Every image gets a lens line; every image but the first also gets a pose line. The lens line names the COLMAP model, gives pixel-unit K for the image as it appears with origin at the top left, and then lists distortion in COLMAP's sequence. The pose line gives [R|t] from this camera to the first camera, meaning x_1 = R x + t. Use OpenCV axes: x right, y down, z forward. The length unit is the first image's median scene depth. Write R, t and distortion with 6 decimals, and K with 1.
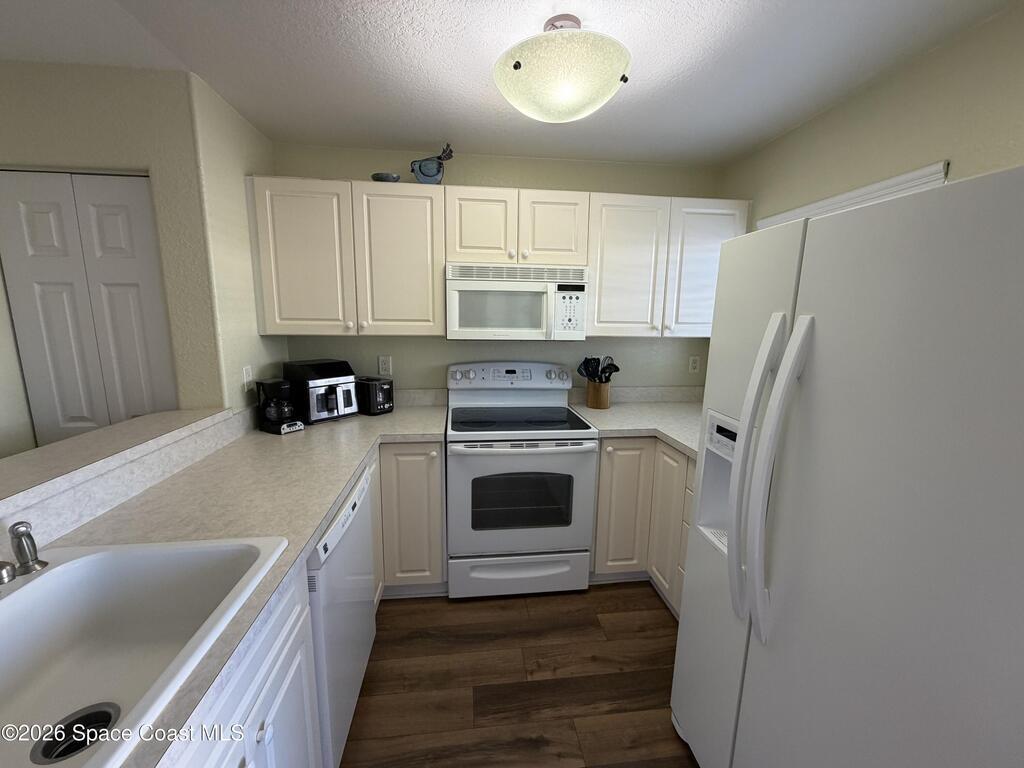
lens RADIAL K [[410.9, 0, 509.0], [0, 410.9, 383.6], [0, 0, 1]] dist [-0.000968, -0.000097]
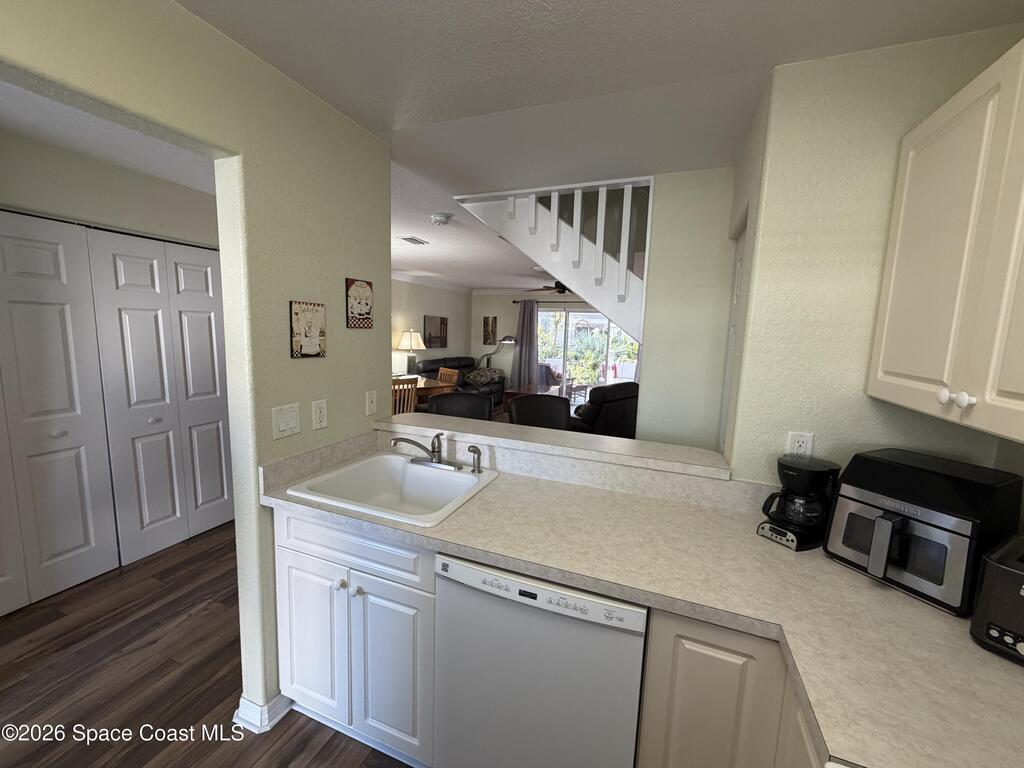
lens RADIAL K [[410.9, 0, 509.0], [0, 410.9, 383.6], [0, 0, 1]] dist [-0.000968, -0.000097]
pose [[-0.467081, 0.076760, -0.880877, 0.237404], [-0.190138, 0.964200, 0.184840, -0.178480], [0.863529, 0.253824, -0.435764, 0.962558]]
